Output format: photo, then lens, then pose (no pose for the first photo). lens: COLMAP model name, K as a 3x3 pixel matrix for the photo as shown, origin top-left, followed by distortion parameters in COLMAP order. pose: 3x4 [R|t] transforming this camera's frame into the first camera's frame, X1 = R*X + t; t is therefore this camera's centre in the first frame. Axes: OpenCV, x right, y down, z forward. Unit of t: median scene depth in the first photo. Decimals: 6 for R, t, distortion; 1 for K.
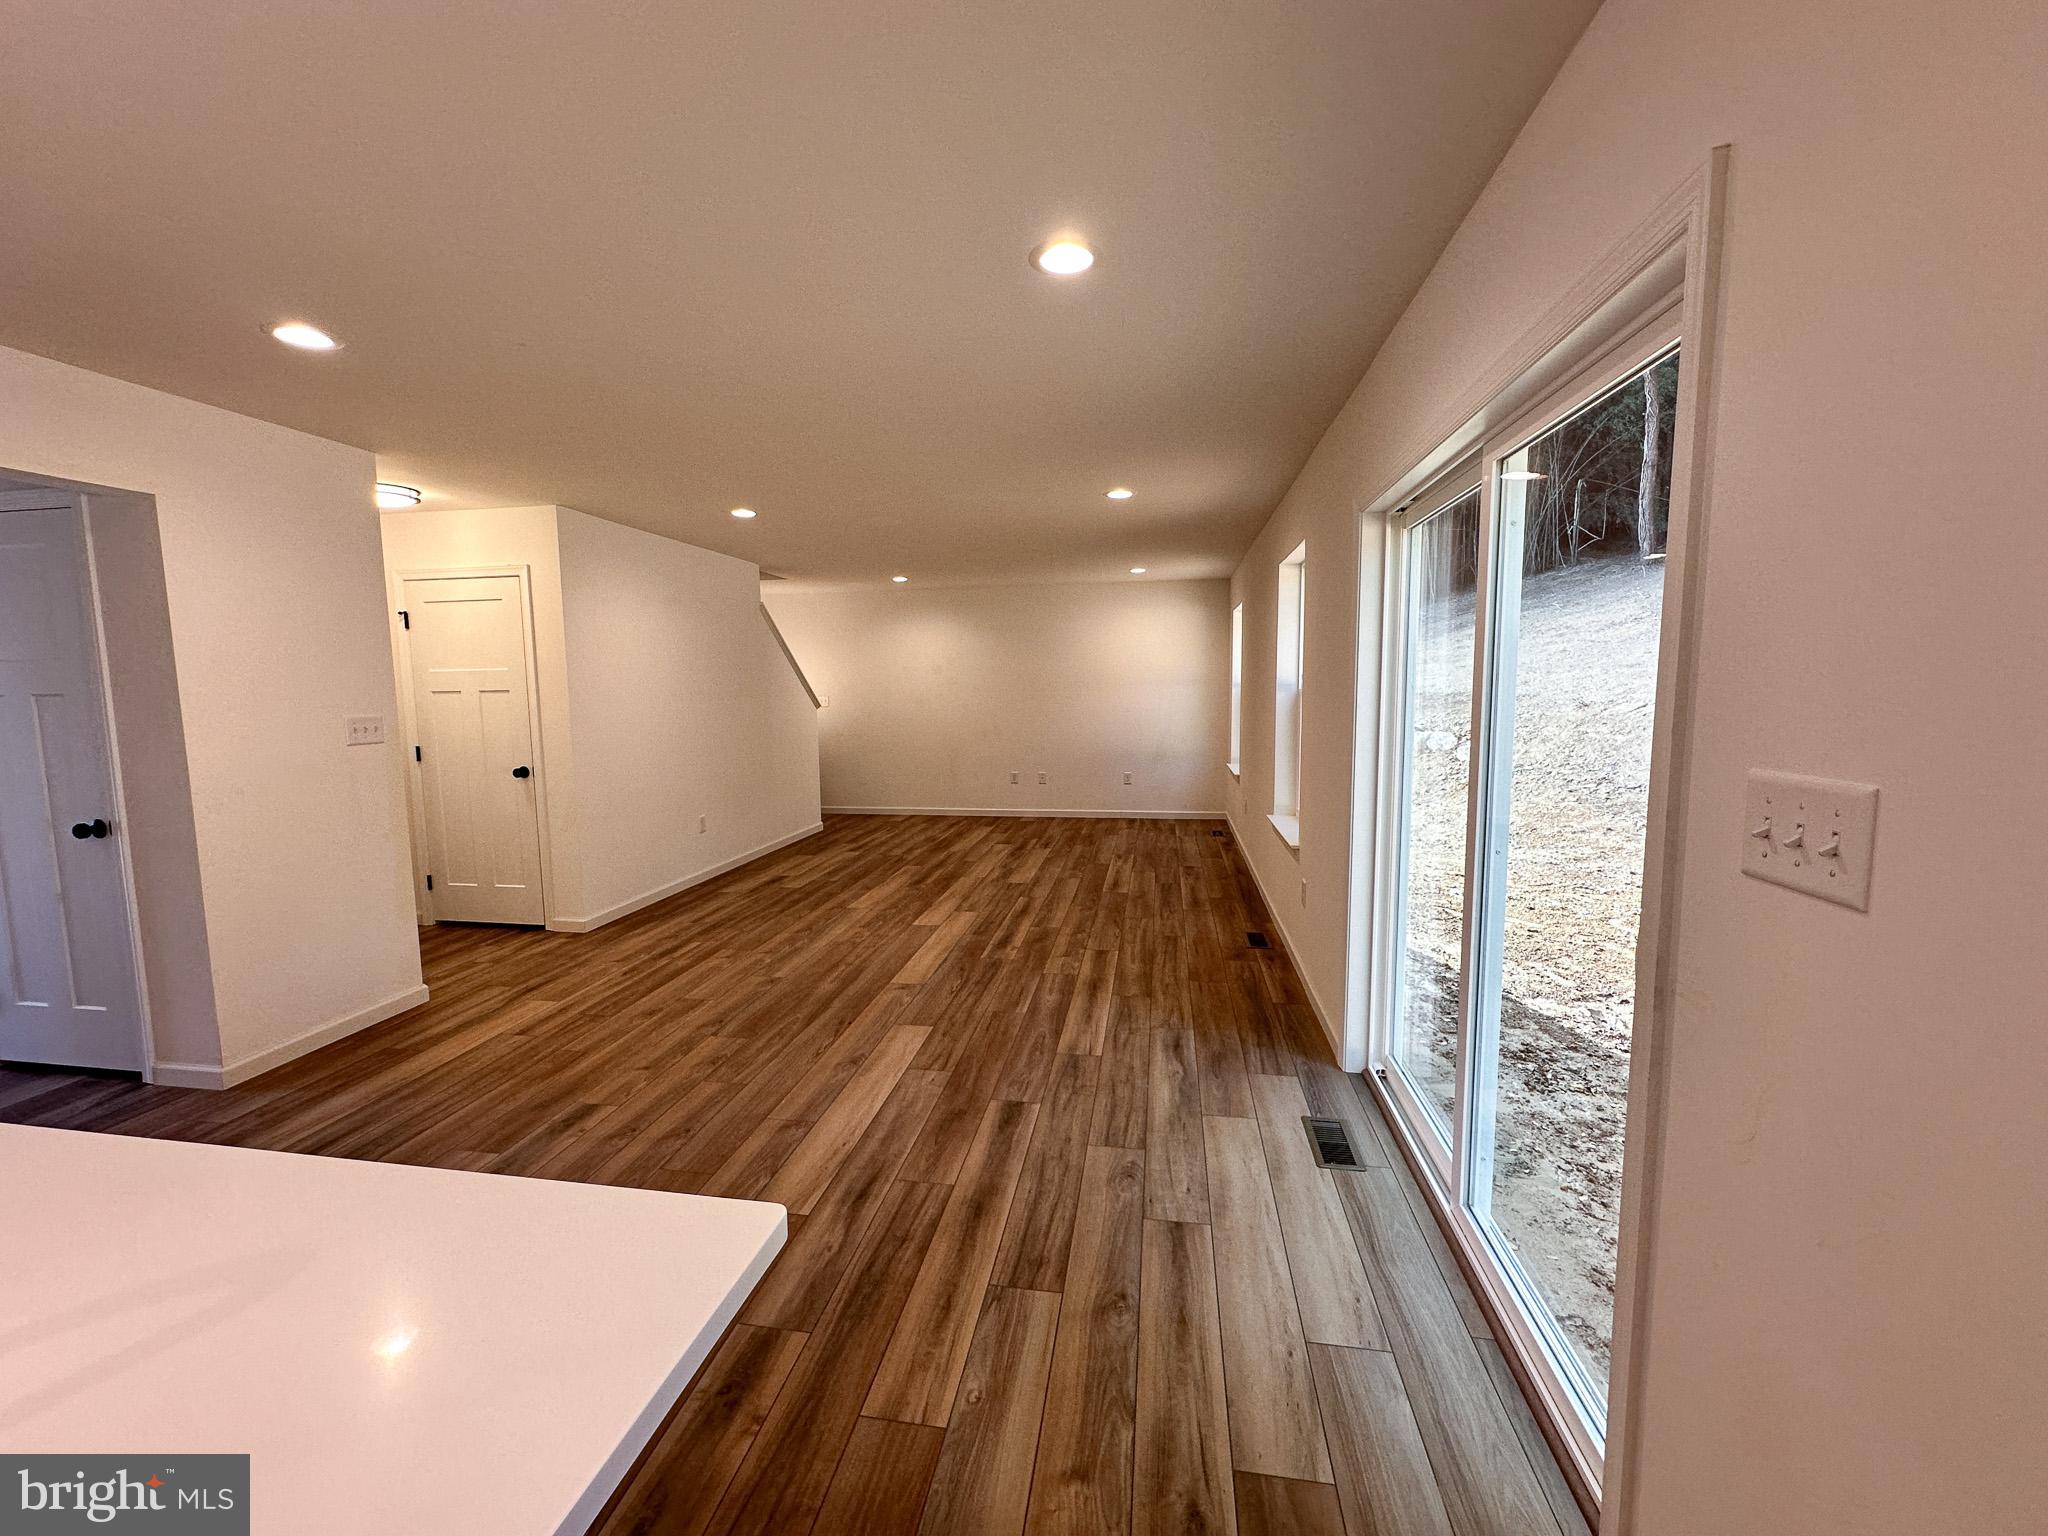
lens RADIAL K [[816.8, 0, 1024.0], [0, 816.8, 768.0], [0, 0, 1]] dist [-0.001178, -0.000110]
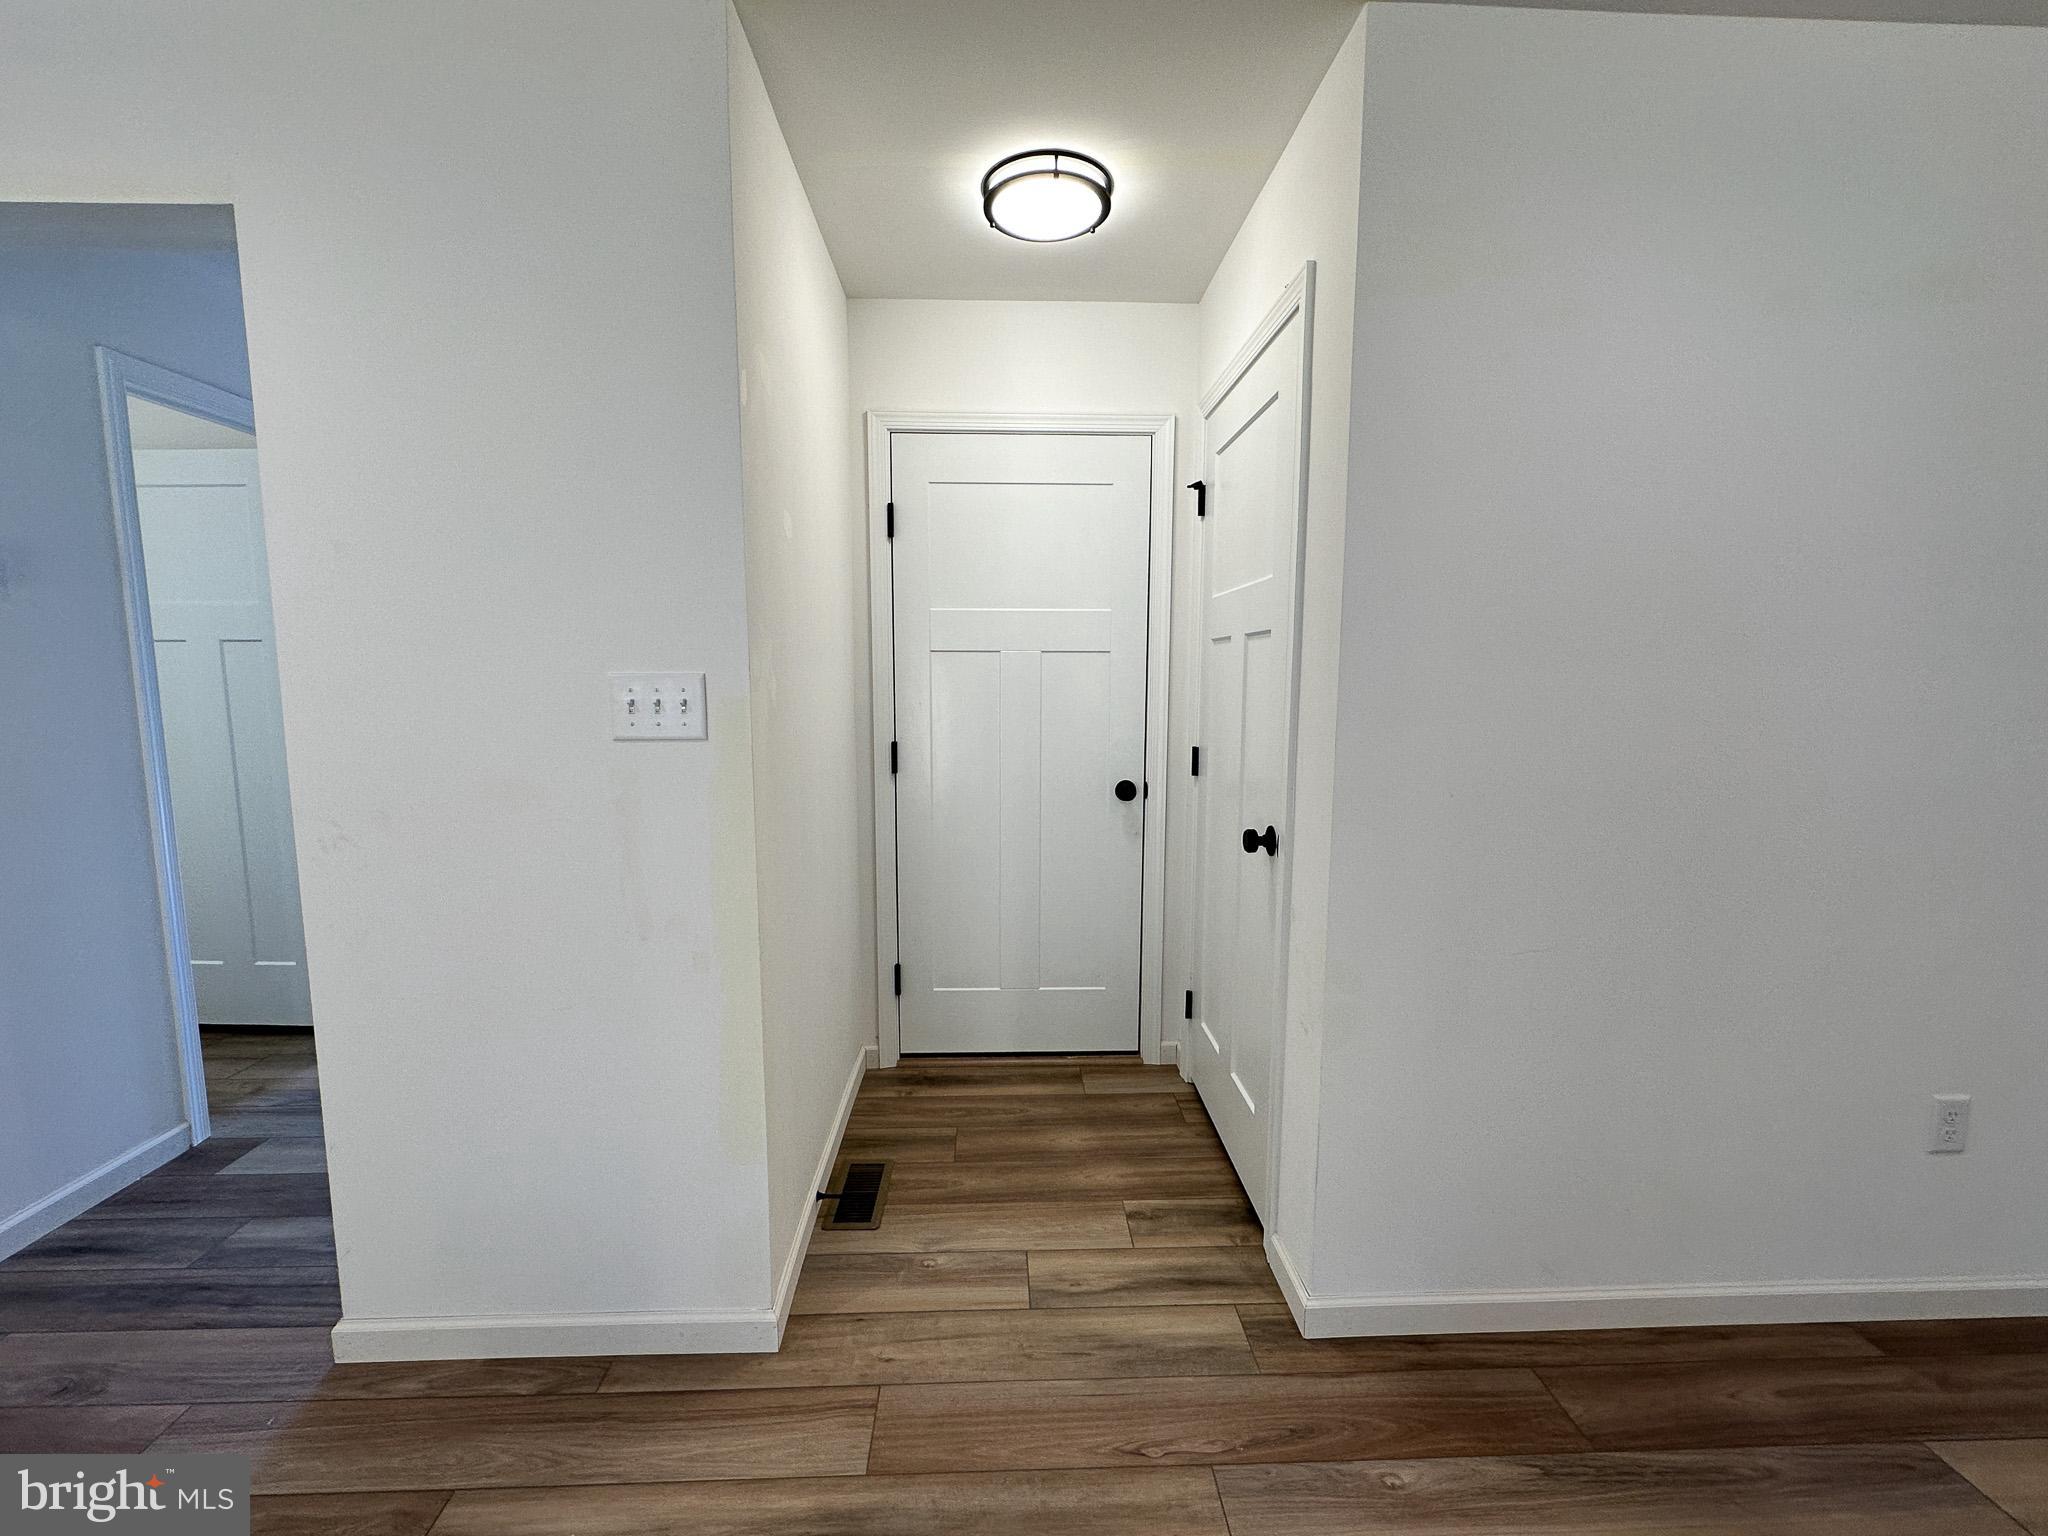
lens RADIAL K [[830.8, 0, 1024.0], [0, 830.8, 768.0], [0, 0, 1]] dist [-0.001655, -0.000174]
pose [[0.201024, 0.124856, -0.971597, -0.264399], [-0.104478, 0.988919, 0.105466, -0.060806], [0.973999, 0.080309, 0.211841, 0.826012]]
